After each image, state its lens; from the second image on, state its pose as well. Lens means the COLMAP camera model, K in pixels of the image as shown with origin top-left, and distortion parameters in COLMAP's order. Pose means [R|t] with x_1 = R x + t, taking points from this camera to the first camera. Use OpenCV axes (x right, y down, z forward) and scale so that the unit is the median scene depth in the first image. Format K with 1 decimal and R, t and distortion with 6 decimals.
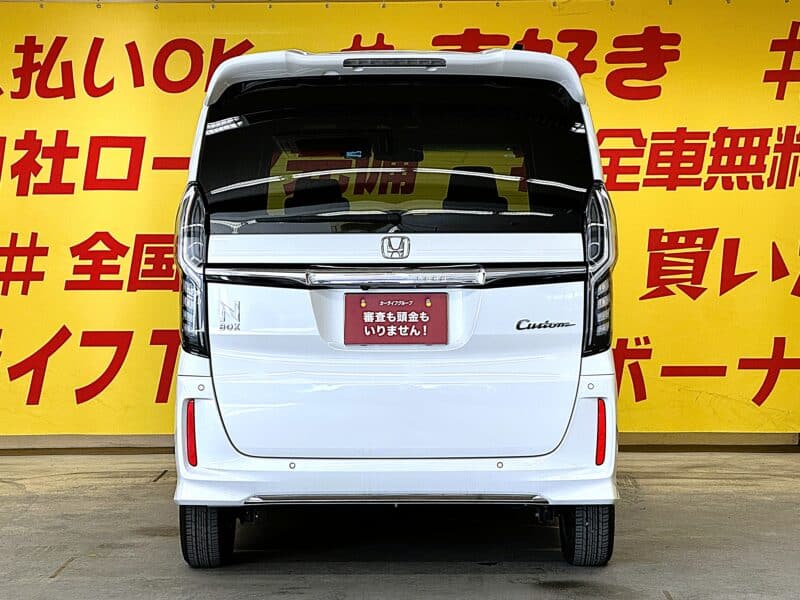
lens RADIAL K [[1840.8, 0, 400.0], [0, 1840.8, 300.0], [0, 0, 1]] dist [0.017785, 2.676830]
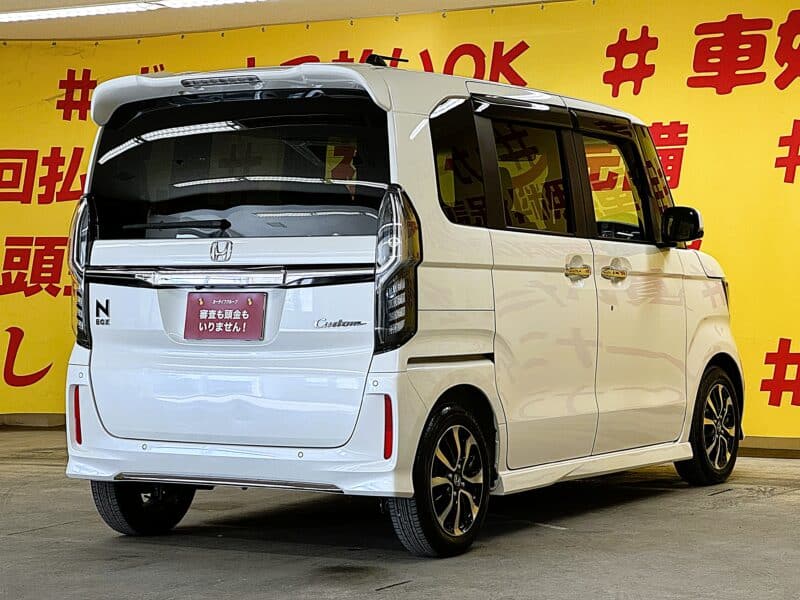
lens RADIAL K [[1840.8, 0, 400.0], [0, 1840.8, 300.0], [0, 0, 1]] dist [0.017785, 2.676830]
pose [[0.888198, 0.007049, -0.459407, 0.589949], [-0.002671, 0.999945, 0.010178, -0.010657], [0.459453, -0.007813, 0.888167, 0.082093]]
